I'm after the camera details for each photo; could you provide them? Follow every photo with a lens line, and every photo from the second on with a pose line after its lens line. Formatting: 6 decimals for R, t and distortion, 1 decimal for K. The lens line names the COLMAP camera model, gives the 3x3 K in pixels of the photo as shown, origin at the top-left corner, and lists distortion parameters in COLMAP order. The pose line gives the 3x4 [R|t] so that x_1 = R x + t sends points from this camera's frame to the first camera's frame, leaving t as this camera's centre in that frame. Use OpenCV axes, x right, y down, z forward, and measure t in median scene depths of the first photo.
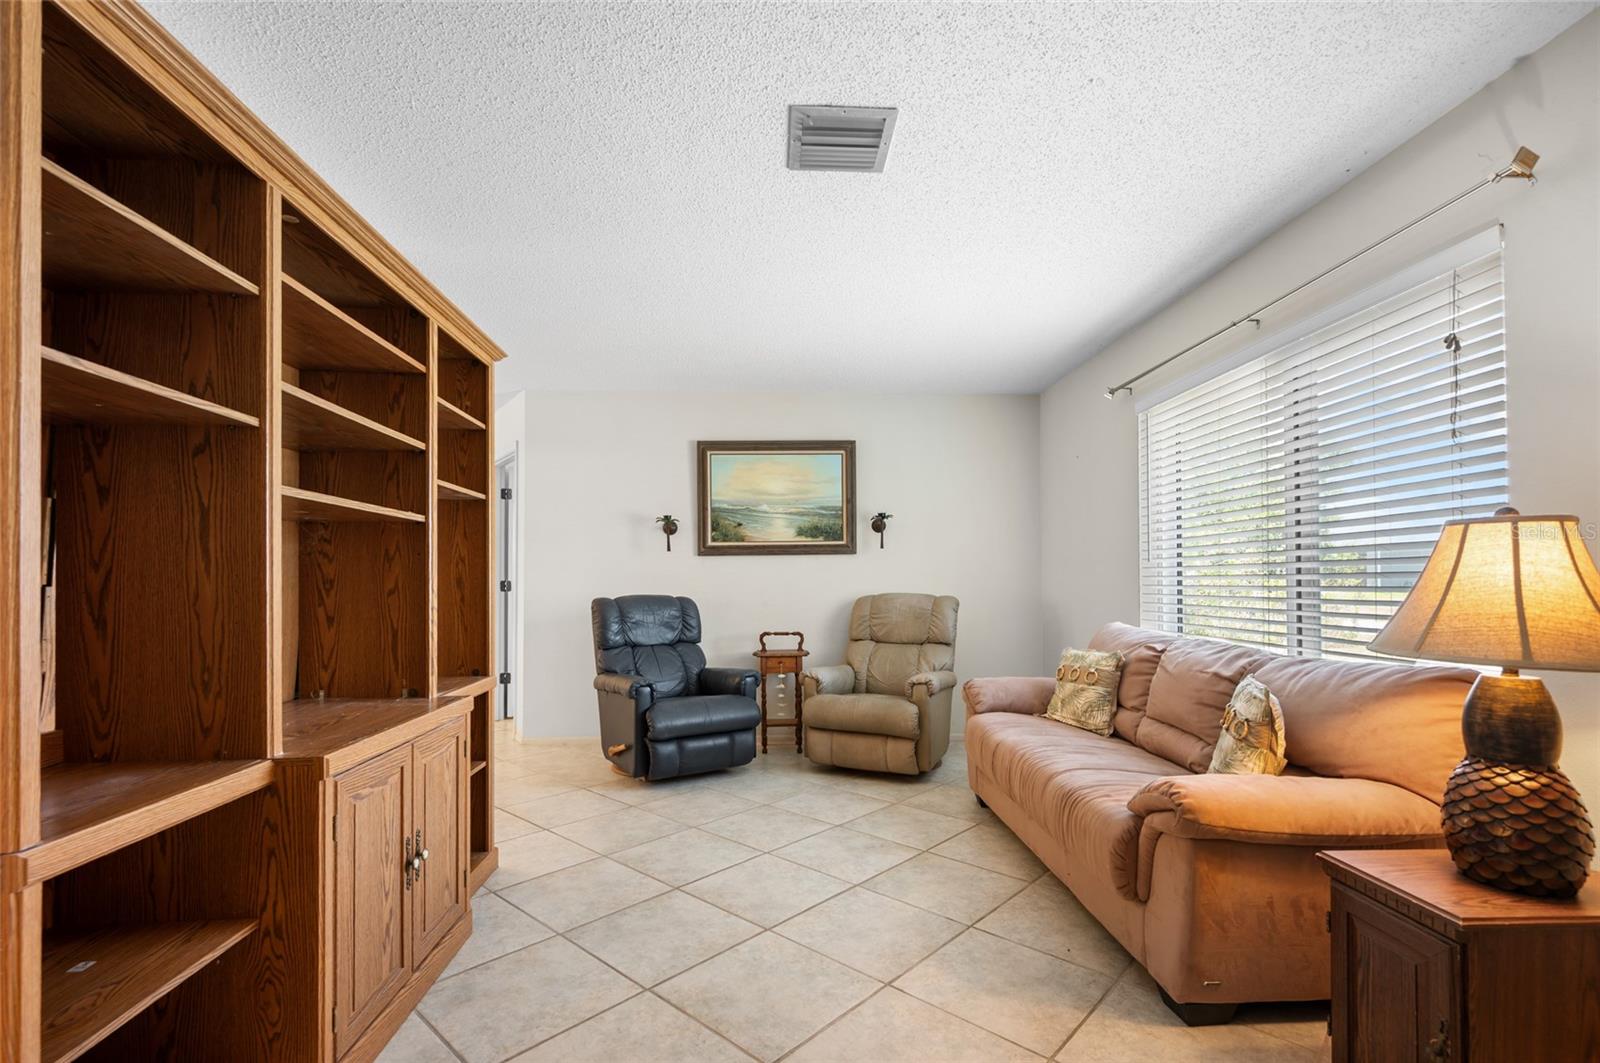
lens RADIAL K [[722.1, 0, 796.0], [0, 722.1, 570.7], [0, 0, 1]] dist [-0.000427, -0.000114]
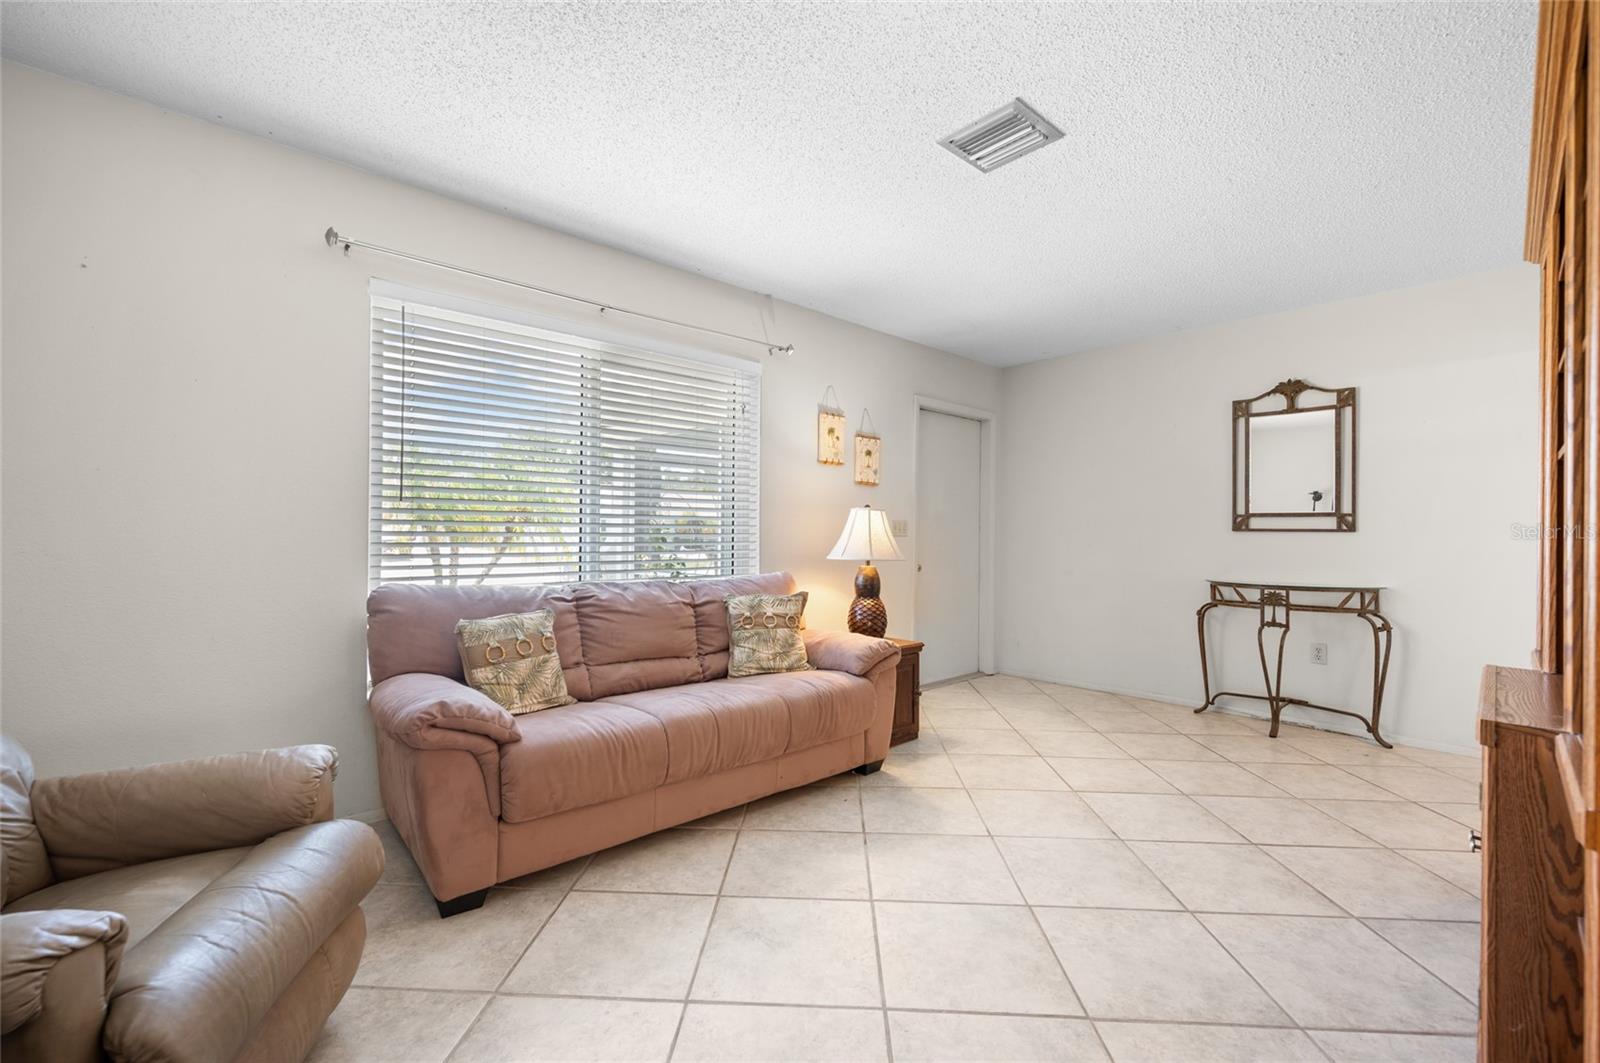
lens RADIAL K [[663.2, 0, 800.0], [0, 663.2, 531.5], [0, 0, 1]] dist [-0.001058, 0.000003]
pose [[-0.632963, -0.003898, 0.774172, -0.458910], [-0.021139, 0.999702, -0.012249, 0.028256], [-0.773894, -0.024119, -0.632856, 1.594742]]
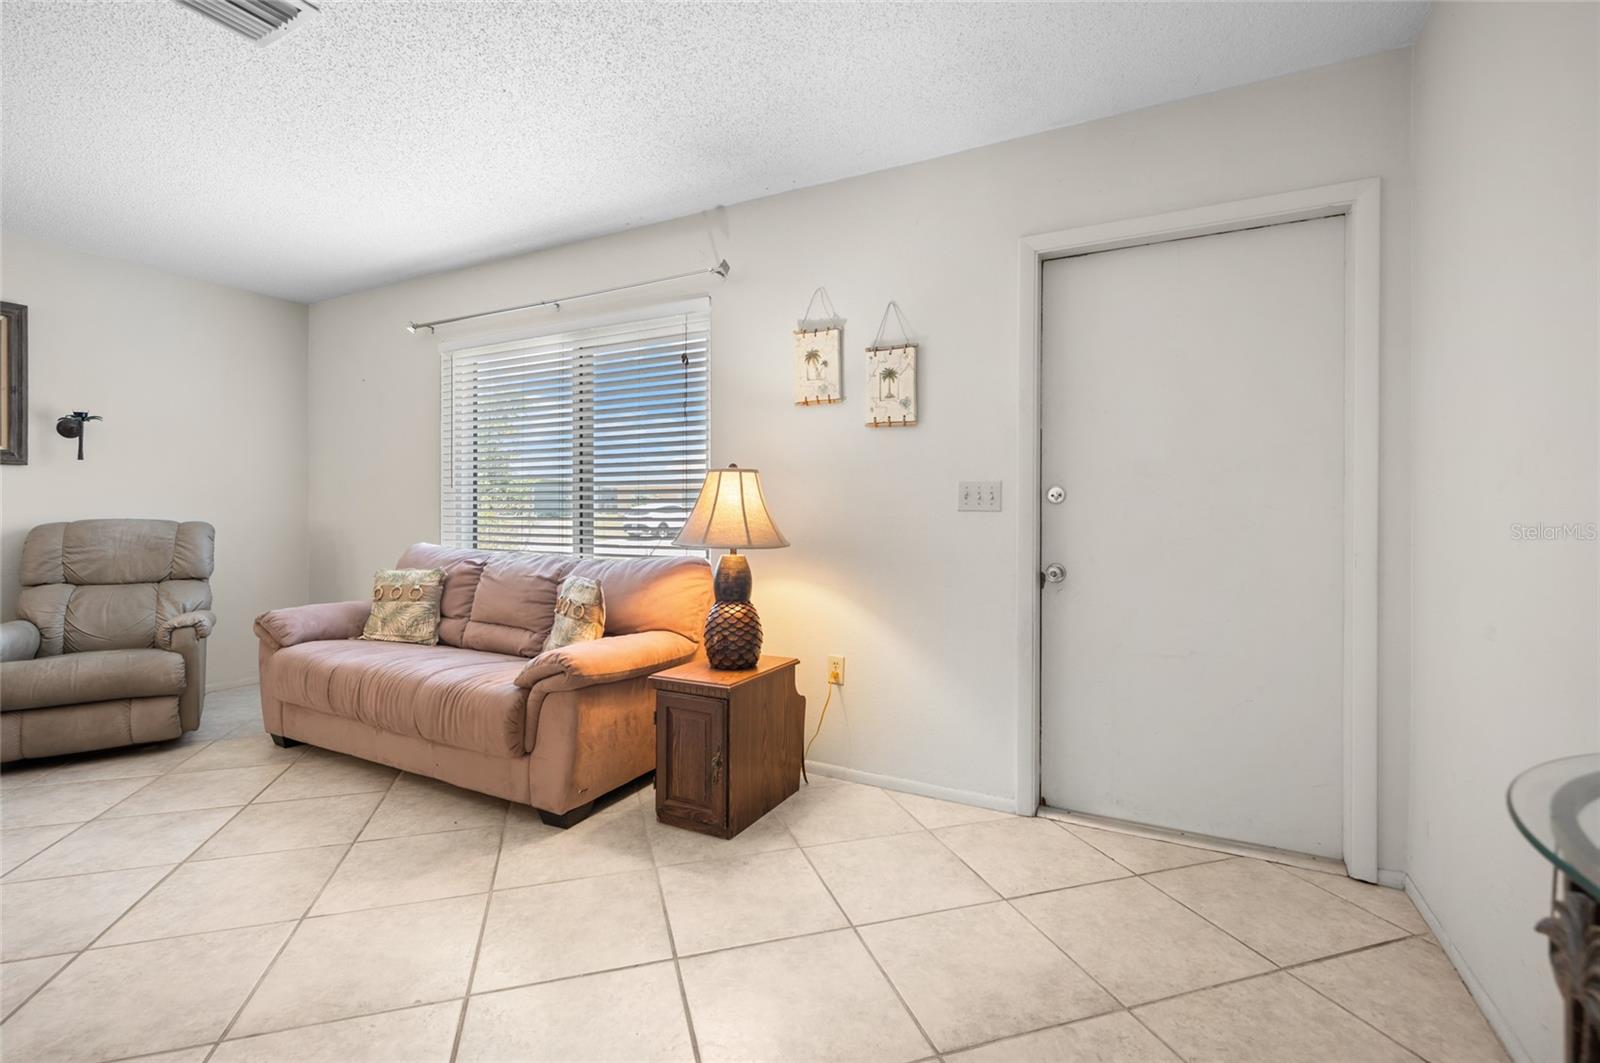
lens RADIAL K [[714.0, 0, 801.8], [0, 714.0, 507.9], [0, 0, 1]] dist [-0.000540, -0.000060]
pose [[0.499140, 0.003051, 0.866516, -0.285501], [-0.014900, 0.999876, 0.005062, 0.007696], [-0.866393, -0.015438, 0.499123, -0.034242]]
